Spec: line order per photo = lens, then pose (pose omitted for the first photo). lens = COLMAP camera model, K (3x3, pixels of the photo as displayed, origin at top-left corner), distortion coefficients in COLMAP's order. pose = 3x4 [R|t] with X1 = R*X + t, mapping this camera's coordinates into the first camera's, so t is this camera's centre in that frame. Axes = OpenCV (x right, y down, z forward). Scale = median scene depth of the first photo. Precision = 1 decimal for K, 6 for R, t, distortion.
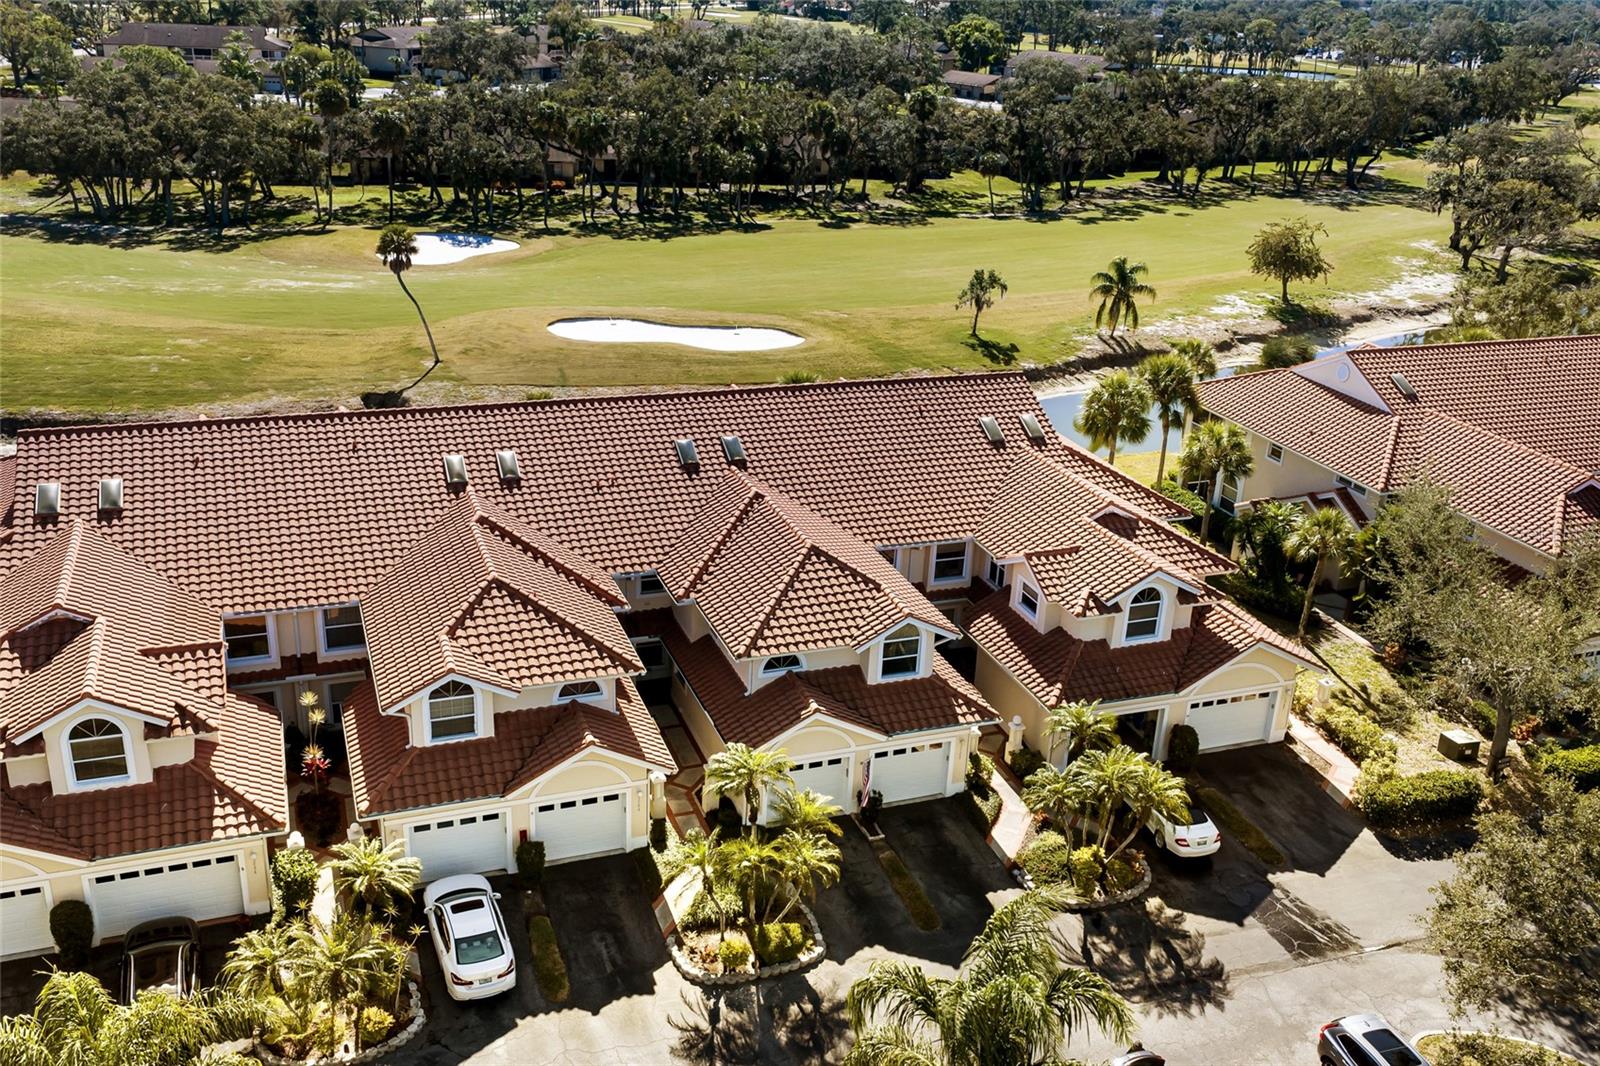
lens RADIAL K [[1331.5, 0, 800.0], [0, 1331.5, 533.0], [0, 0, 1]] dist [0.008310, 0.006975]
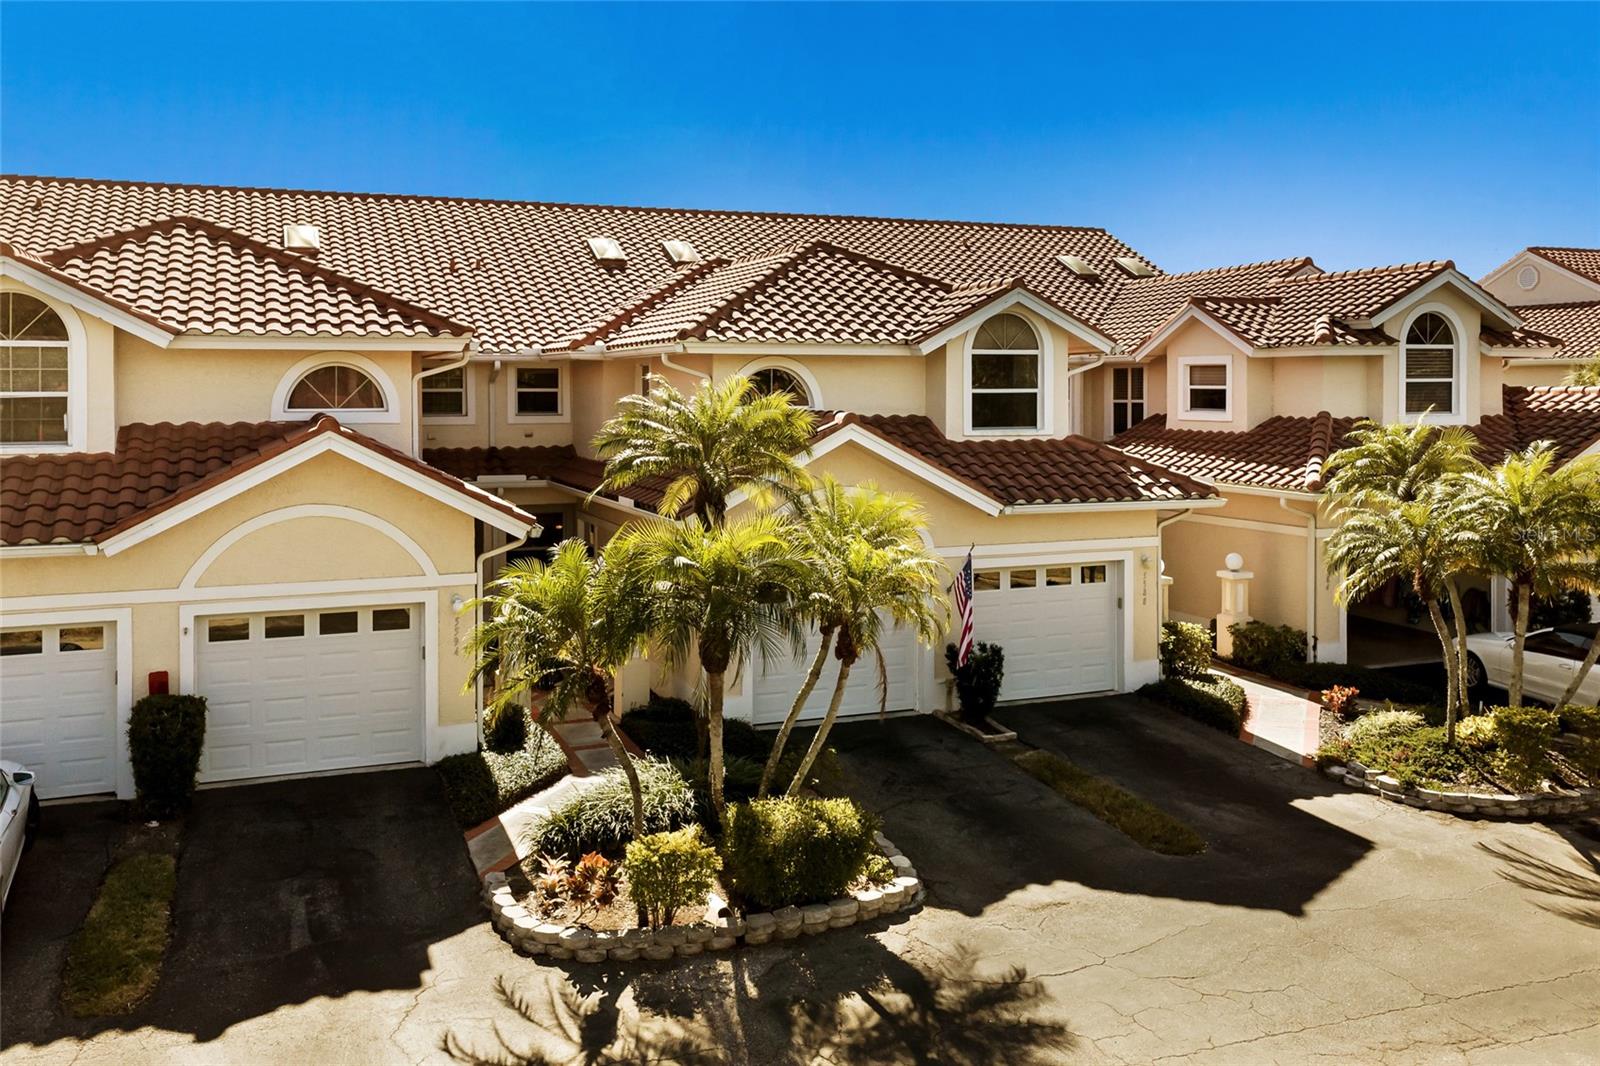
lens RADIAL K [[1345.3, 0, 801.5], [0, 1345.3, 380.1], [0, 0, 1]] dist [0.002585, 0.013996]
pose [[0.998549, -0.048970, 0.022419, -0.015800], [0.053743, 0.933163, -0.355413, 0.316518], [-0.003516, 0.356102, 0.934440, 0.616440]]
